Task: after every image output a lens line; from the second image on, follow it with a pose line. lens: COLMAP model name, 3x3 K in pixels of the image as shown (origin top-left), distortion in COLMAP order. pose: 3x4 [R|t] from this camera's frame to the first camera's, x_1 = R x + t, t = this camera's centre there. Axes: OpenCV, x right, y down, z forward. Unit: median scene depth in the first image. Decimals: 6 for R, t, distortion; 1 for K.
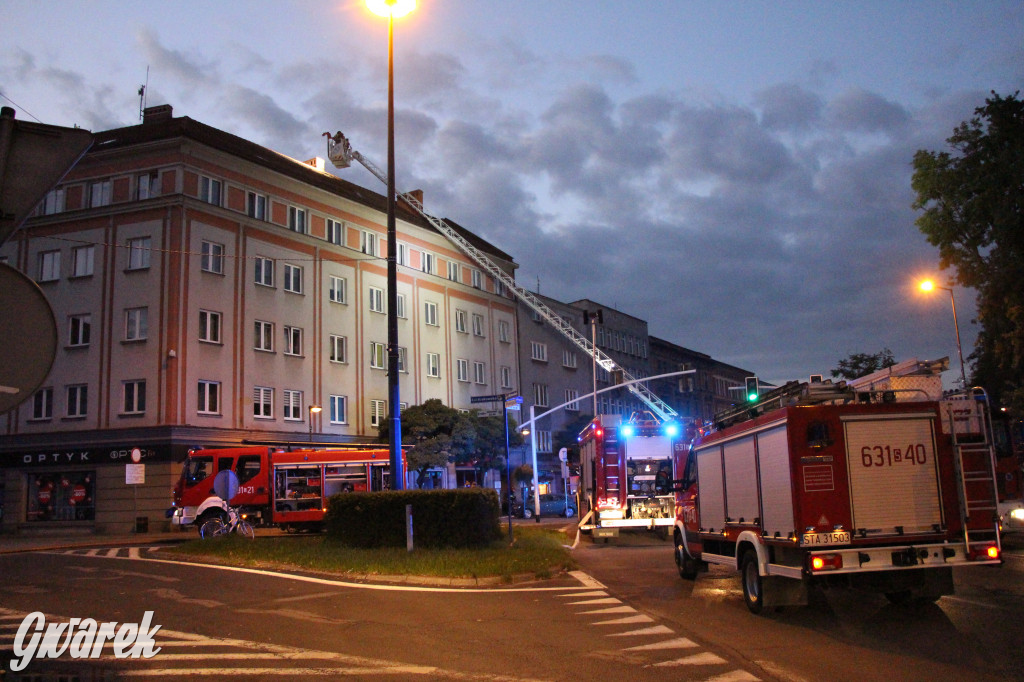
lens RADIAL K [[890.3, 0, 449.0], [0, 890.3, 340.7], [0, 0, 1]] dist [-0.005636, -0.001930]
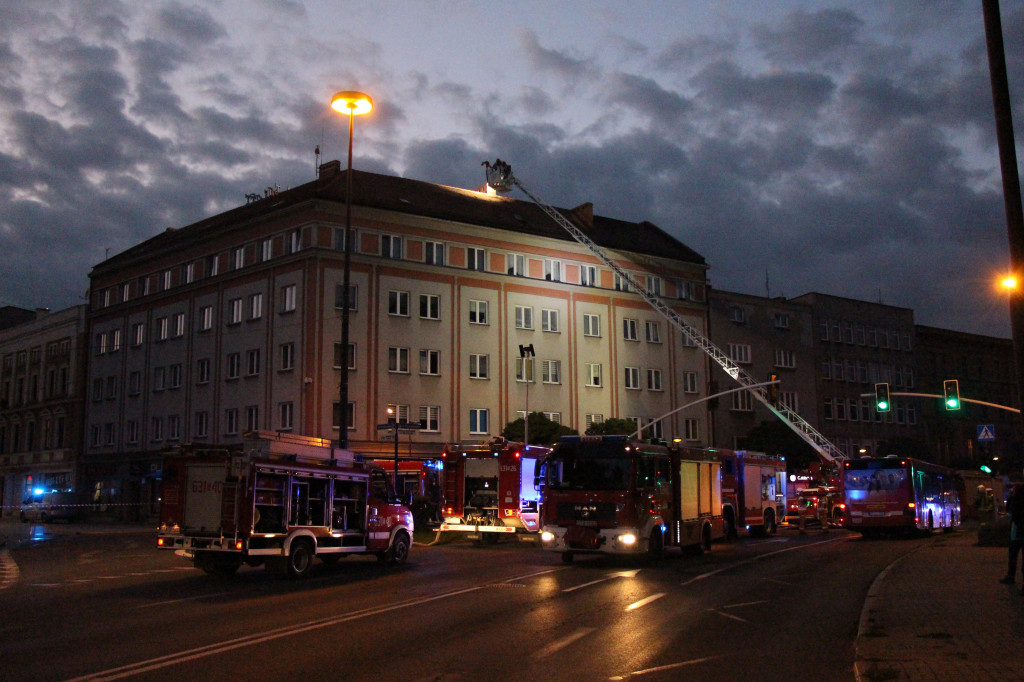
lens RADIAL K [[951.8, 0, 512.0], [0, 951.8, 341.0], [0, 0, 1]] dist [-0.162481, 0.232736]
pose [[0.924218, -0.044434, -0.379272, 0.385876], [0.049576, 0.998763, 0.003796, -0.026009], [0.378634, -0.022311, 0.925277, -0.077442]]
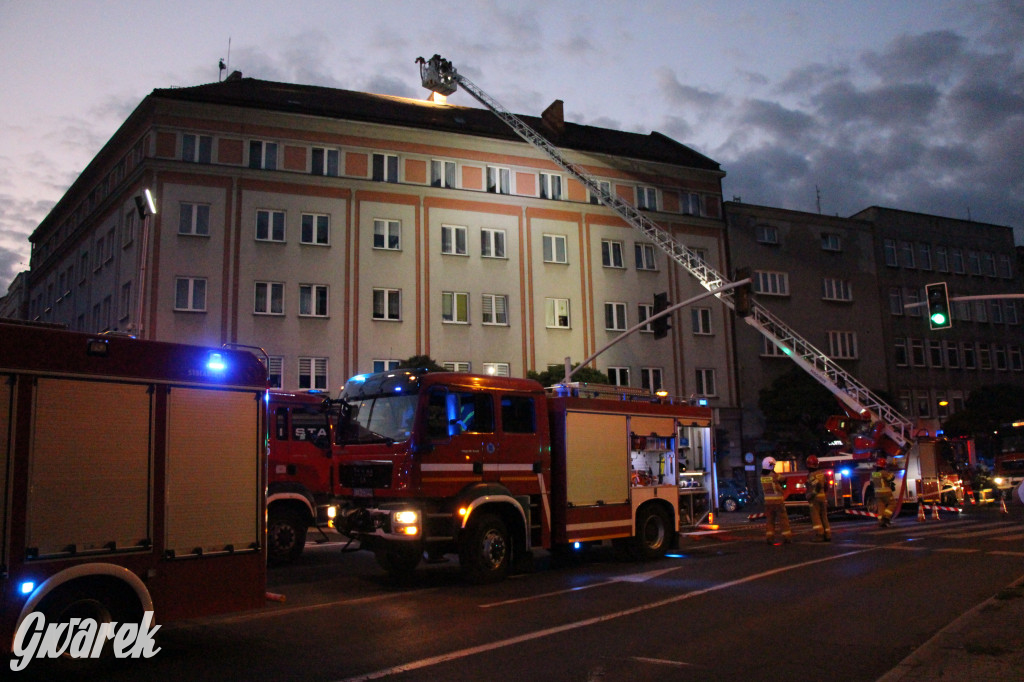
lens RADIAL K [[816.2, 0, 512.0], [0, 816.2, 341.0], [0, 0, 1]] dist [-0.172156, 0.130295]
pose [[0.836499, -0.086378, -0.541118, 0.408693], [0.097307, 0.995219, -0.008442, 0.065611], [0.539260, -0.045593, 0.840904, 0.451781]]
